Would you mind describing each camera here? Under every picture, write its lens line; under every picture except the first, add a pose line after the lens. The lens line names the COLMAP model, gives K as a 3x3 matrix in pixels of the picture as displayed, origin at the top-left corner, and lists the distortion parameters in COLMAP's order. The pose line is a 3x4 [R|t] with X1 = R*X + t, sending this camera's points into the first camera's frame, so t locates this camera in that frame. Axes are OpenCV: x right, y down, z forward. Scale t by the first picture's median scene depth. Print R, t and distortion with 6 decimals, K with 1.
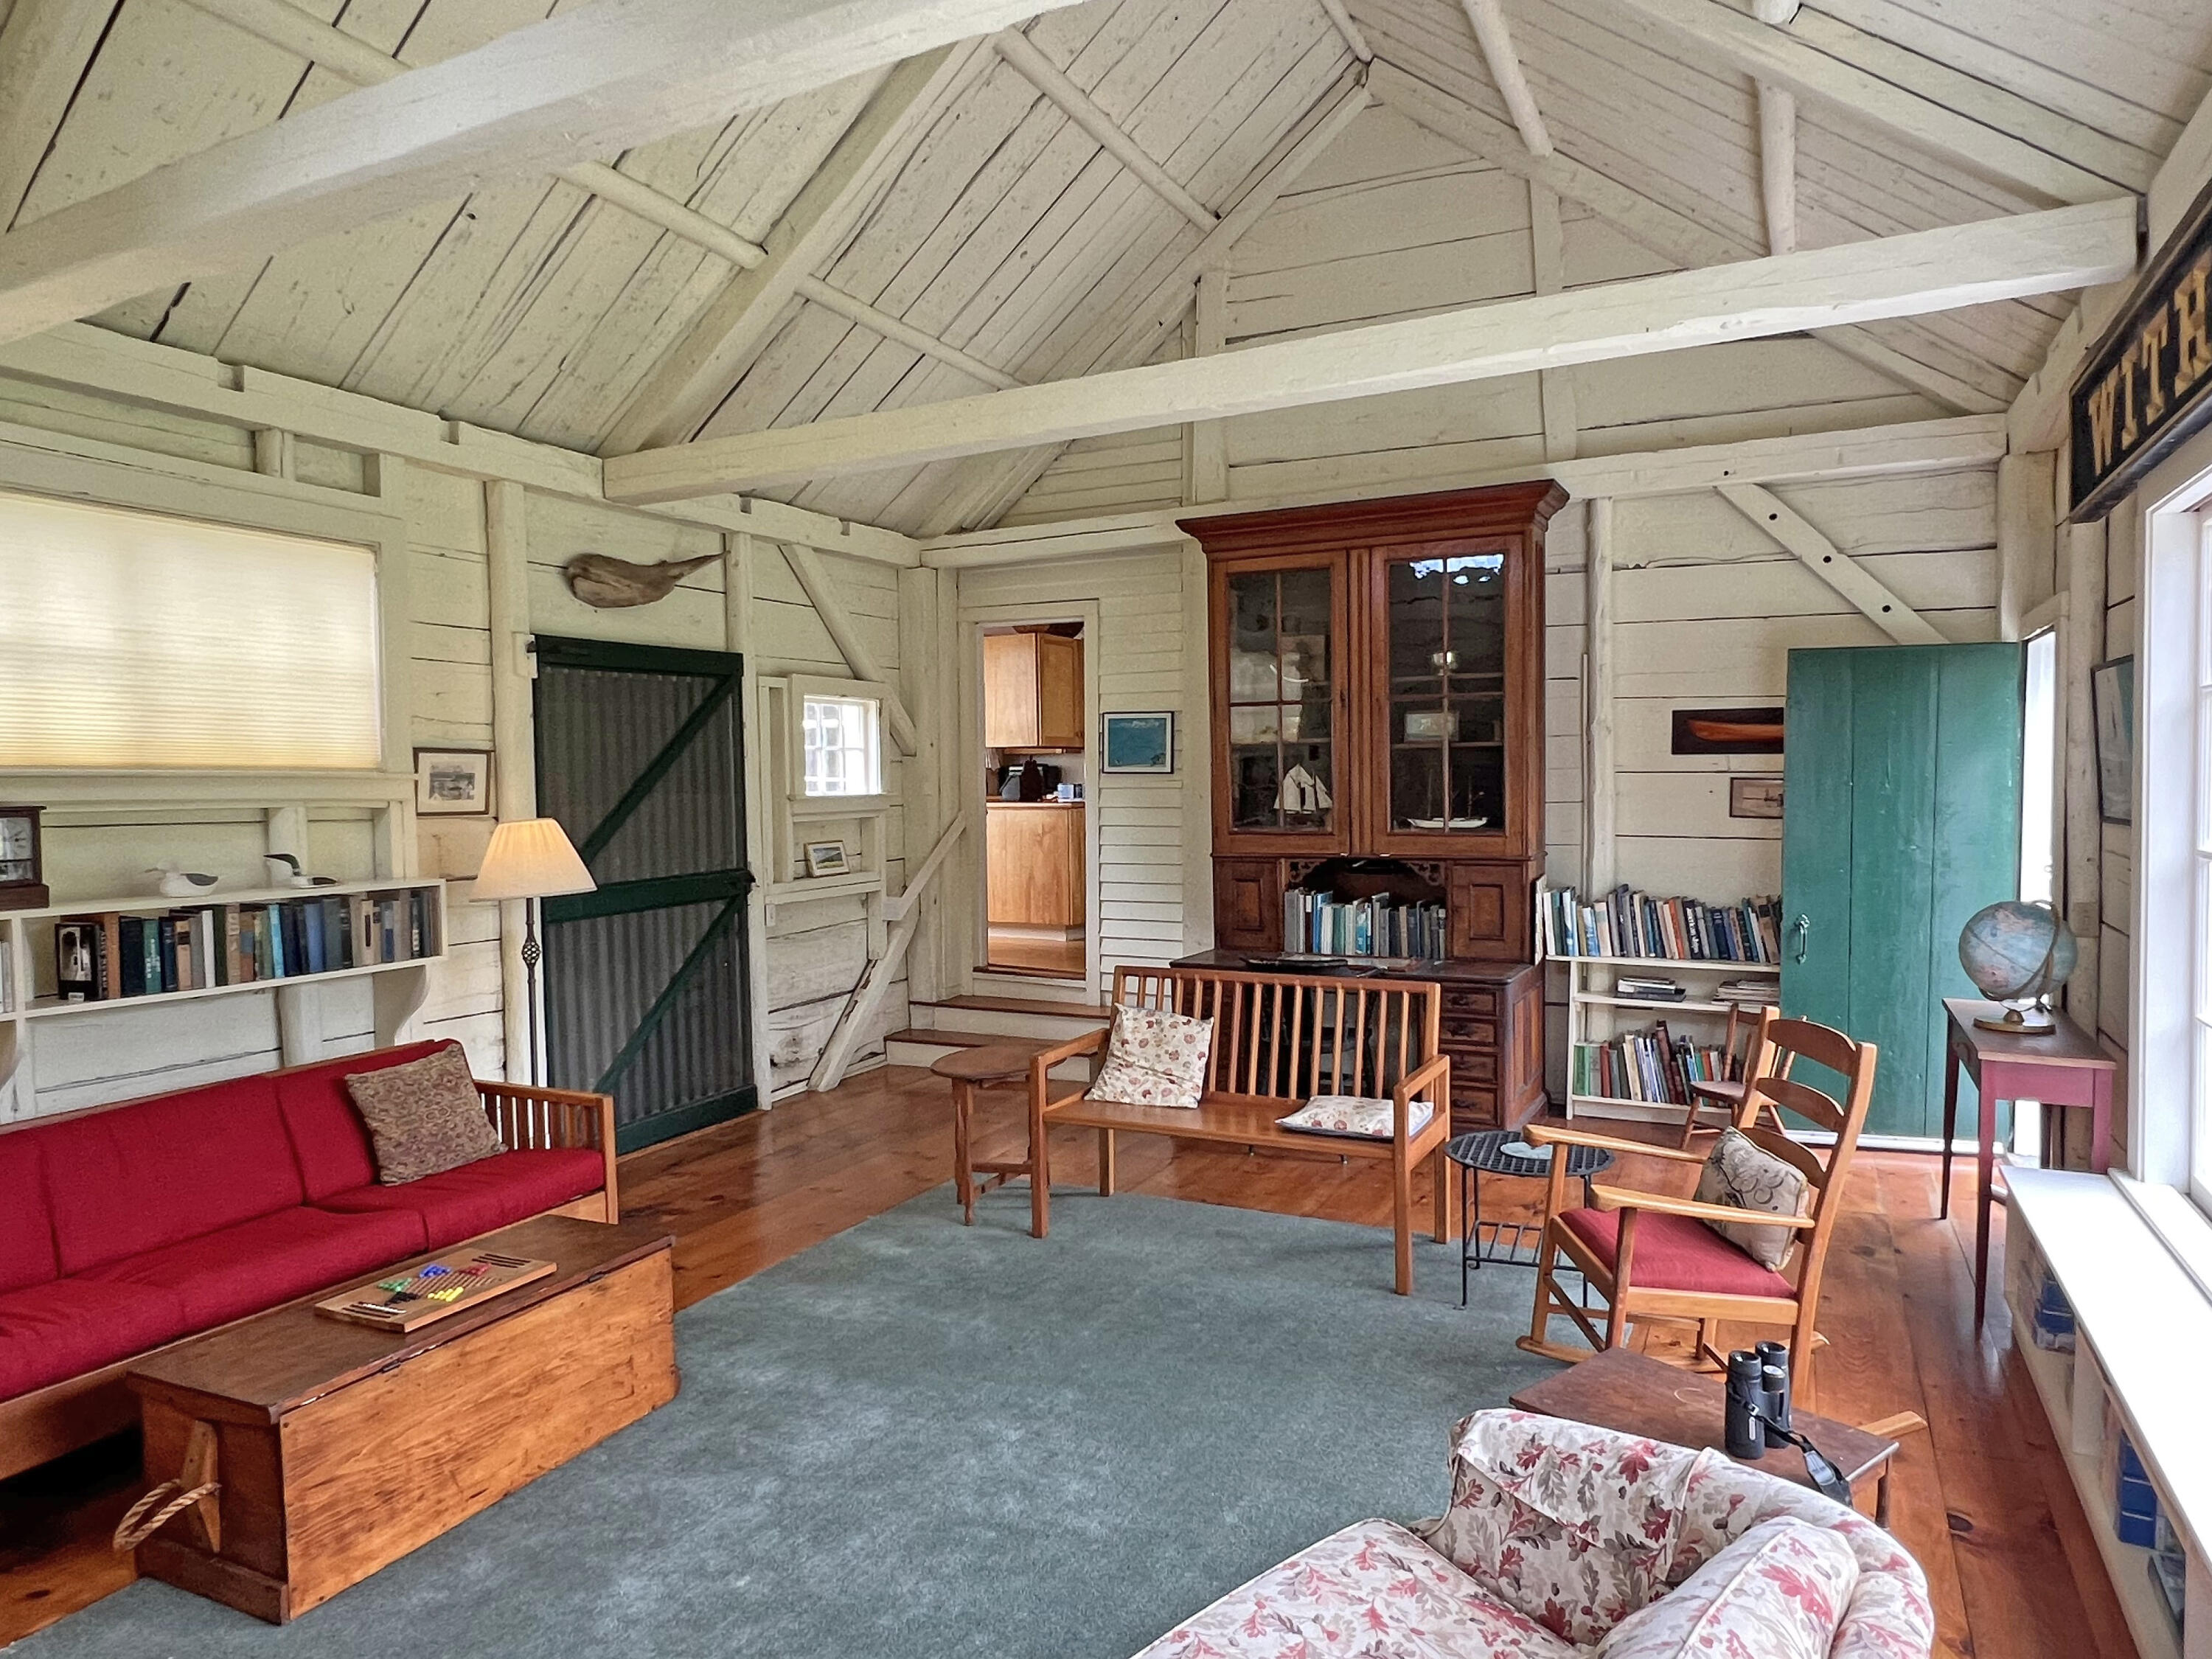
lens RADIAL K [[1381.7, 0, 1099.3], [0, 1381.7, 834.5], [0, 0, 1]] dist [0.004812, 0.001069]
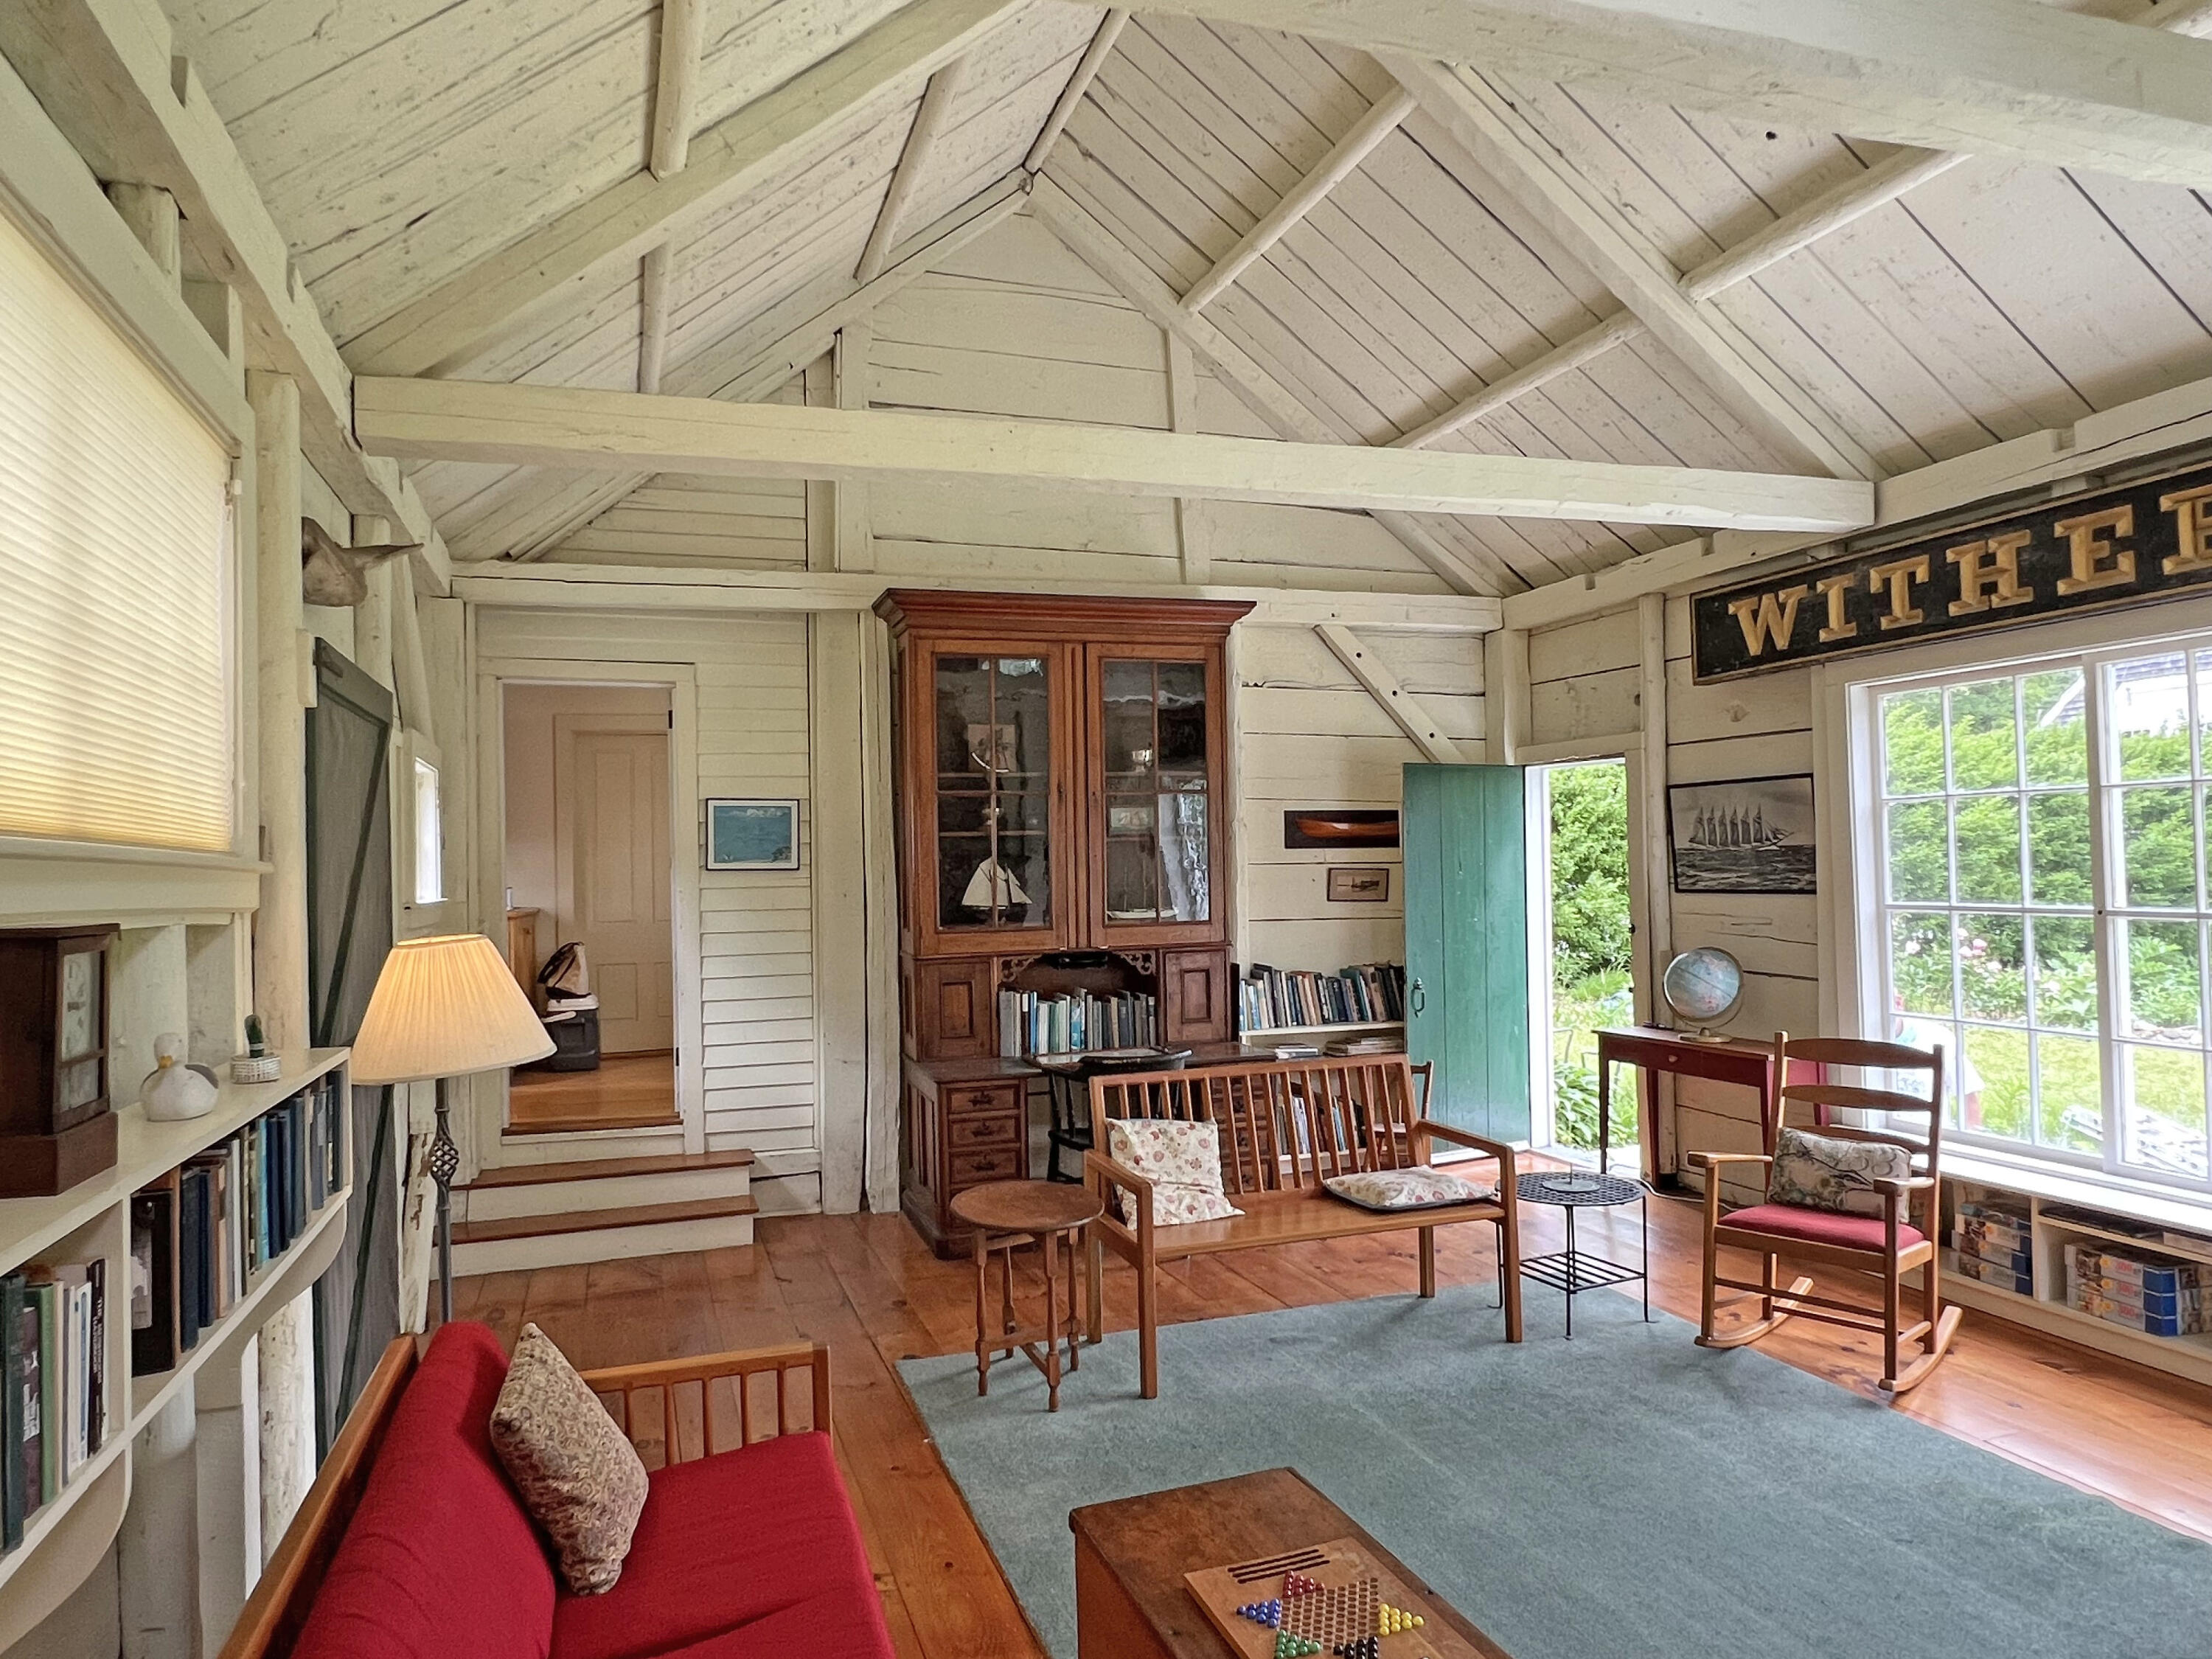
lens RADIAL K [[1381.7, 0, 1094.9], [0, 1381.7, 838.4], [0, 0, 1]] dist [0.004812, 0.001069]
pose [[0.708259, 0.010569, 0.705874, -0.512009], [0.043739, 0.997310, -0.058819, -0.005332], [-0.704597, 0.072533, 0.705891, 0.294171]]
